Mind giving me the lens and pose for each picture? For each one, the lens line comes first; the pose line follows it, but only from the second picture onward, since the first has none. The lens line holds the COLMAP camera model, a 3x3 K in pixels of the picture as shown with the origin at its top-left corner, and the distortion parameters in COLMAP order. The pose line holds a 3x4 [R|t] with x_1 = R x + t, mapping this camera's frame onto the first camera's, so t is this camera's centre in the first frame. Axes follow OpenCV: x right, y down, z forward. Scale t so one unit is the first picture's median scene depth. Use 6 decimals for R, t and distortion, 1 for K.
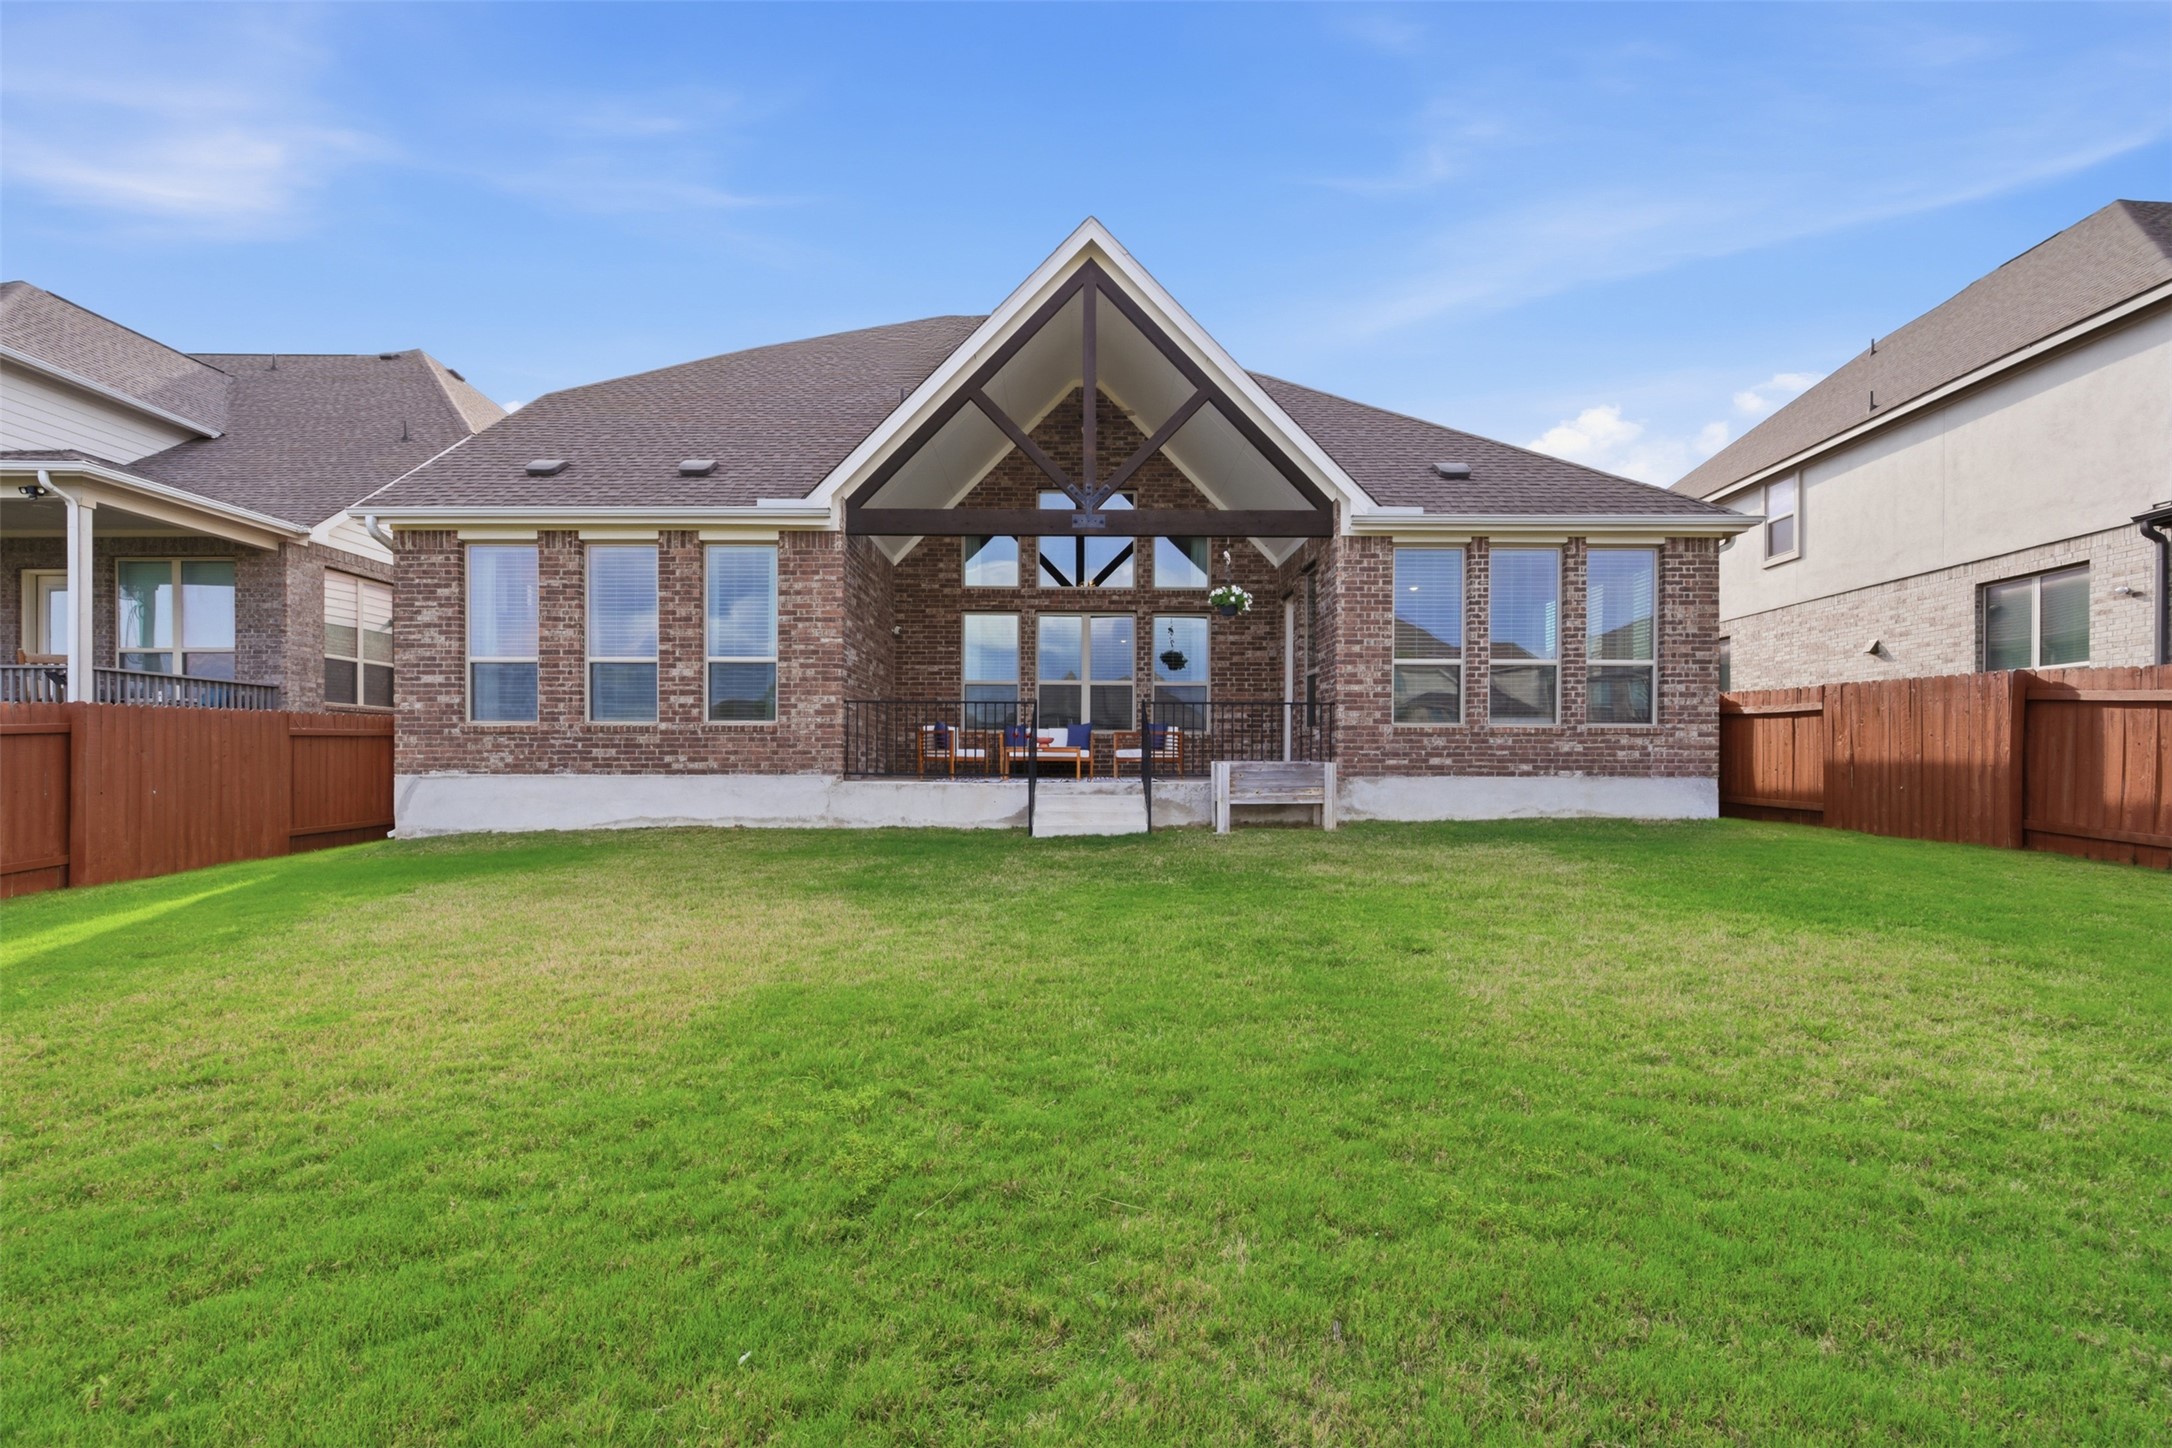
lens RADIAL K [[991.7, 0, 1078.7], [0, 991.7, 745.1], [0, 0, 1]] dist [0.001084, 0.000602]
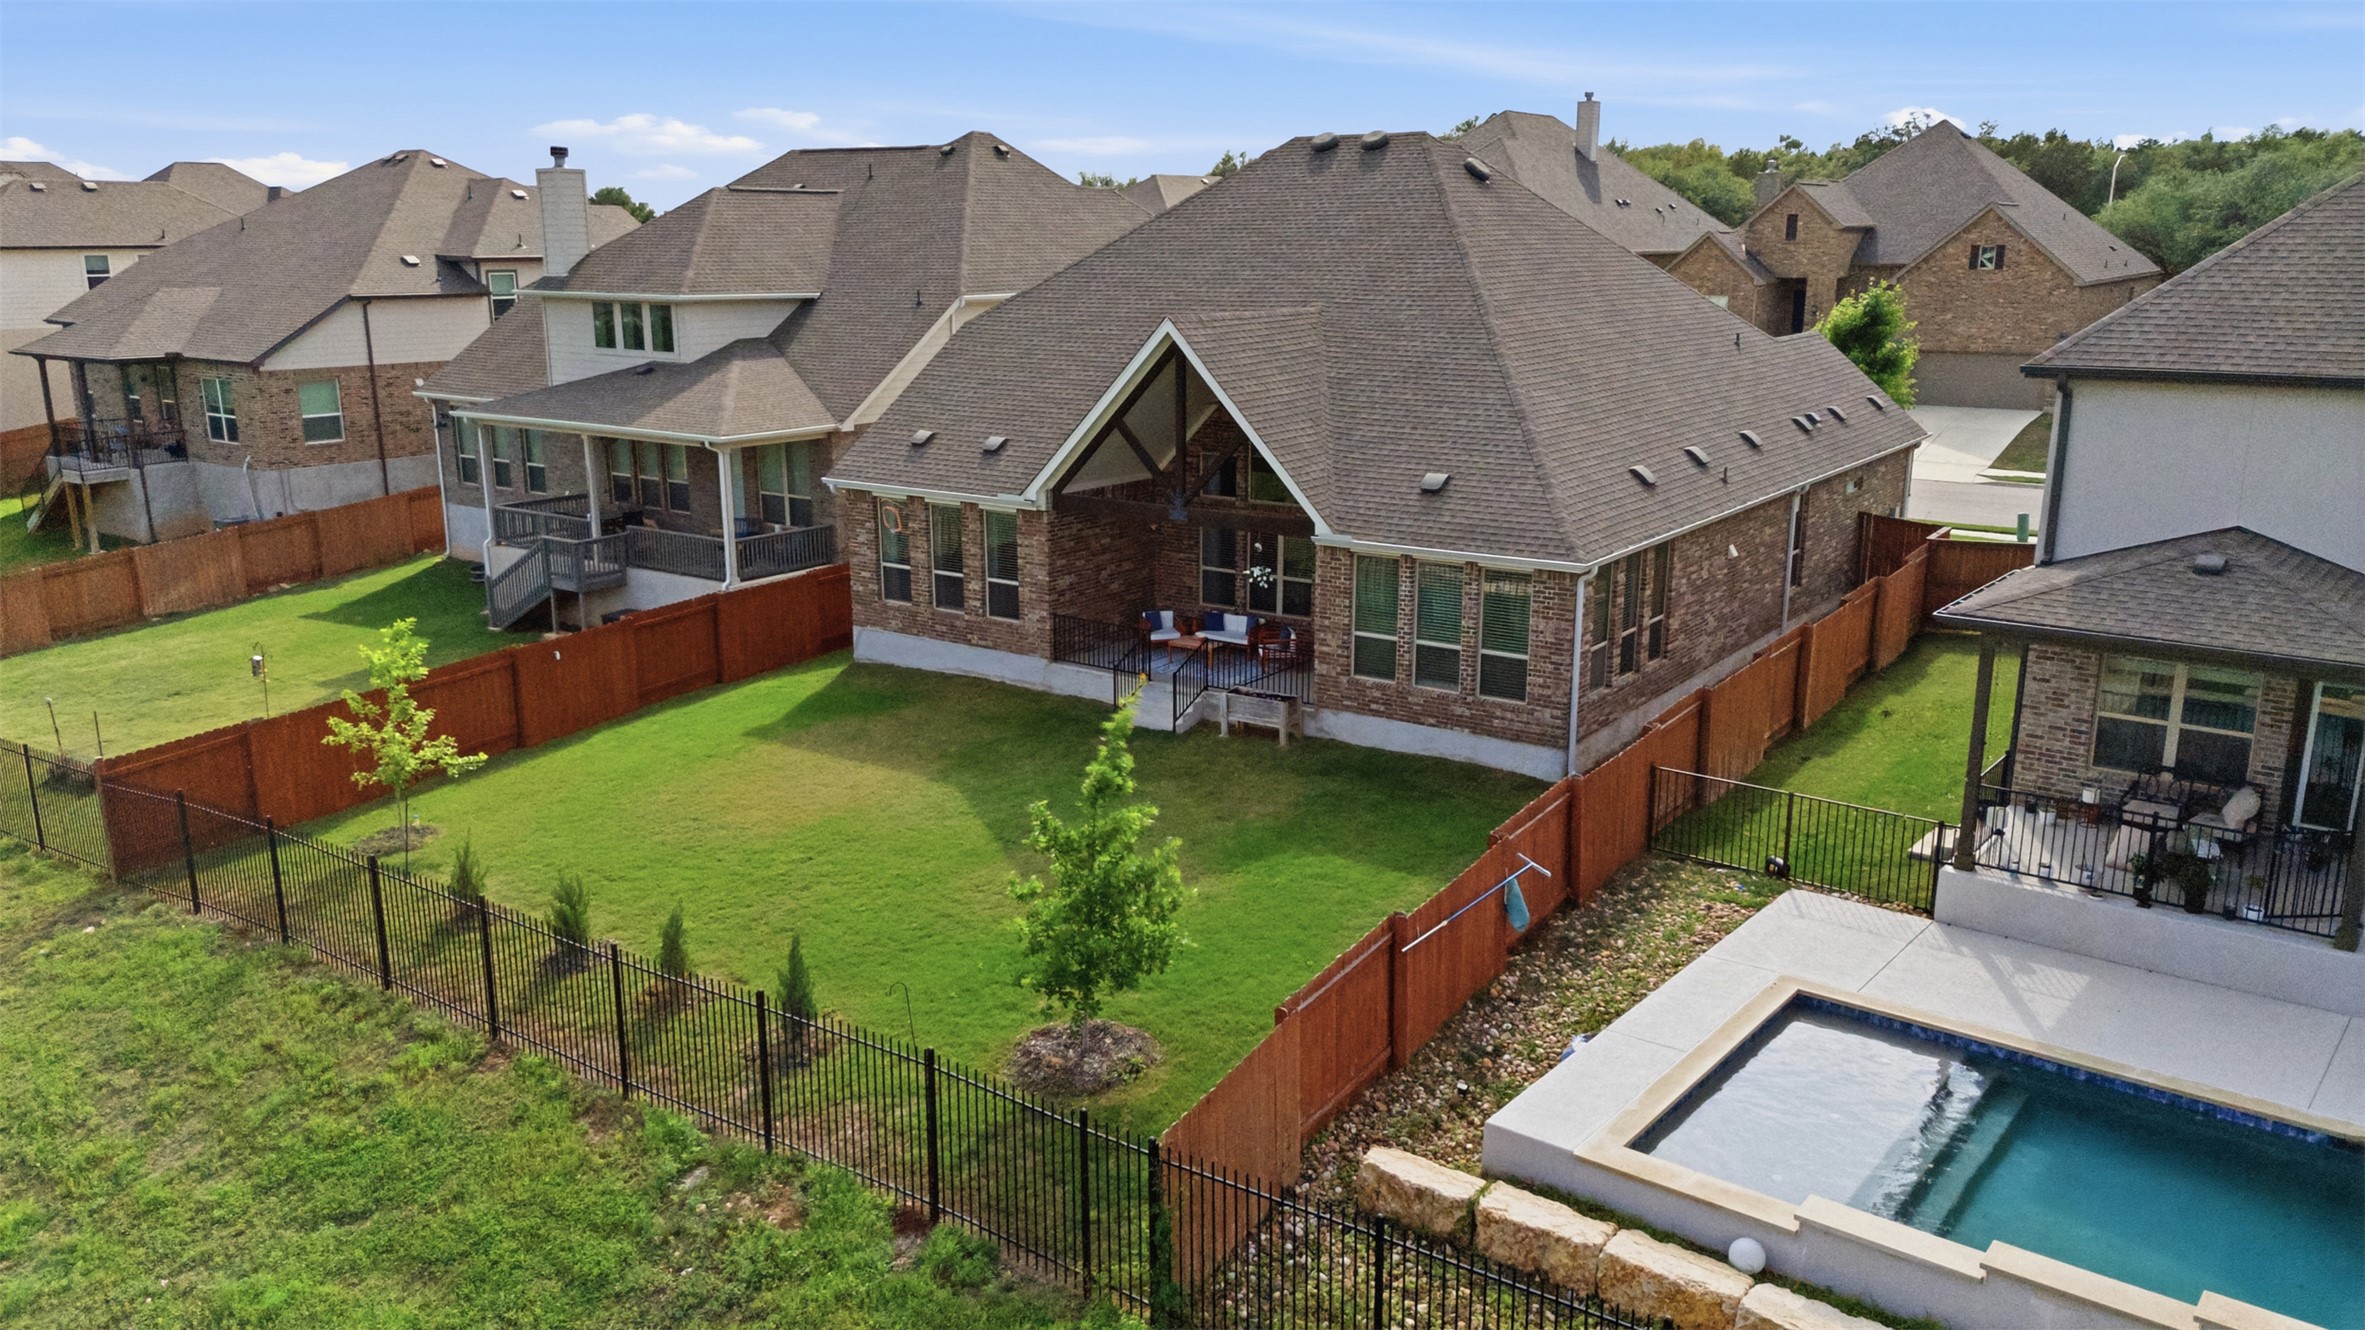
lens RADIAL K [[1744.9, 0, 1182.5], [0, 1744.9, 665.0], [0, 0, 1]] dist [0.075894, -0.005551]
pose [[0.815161, 0.135592, -0.563140, 1.534802], [0.000827, 0.971942, 0.235219, -0.629008], [0.579233, -0.192207, 0.792178, -1.124305]]
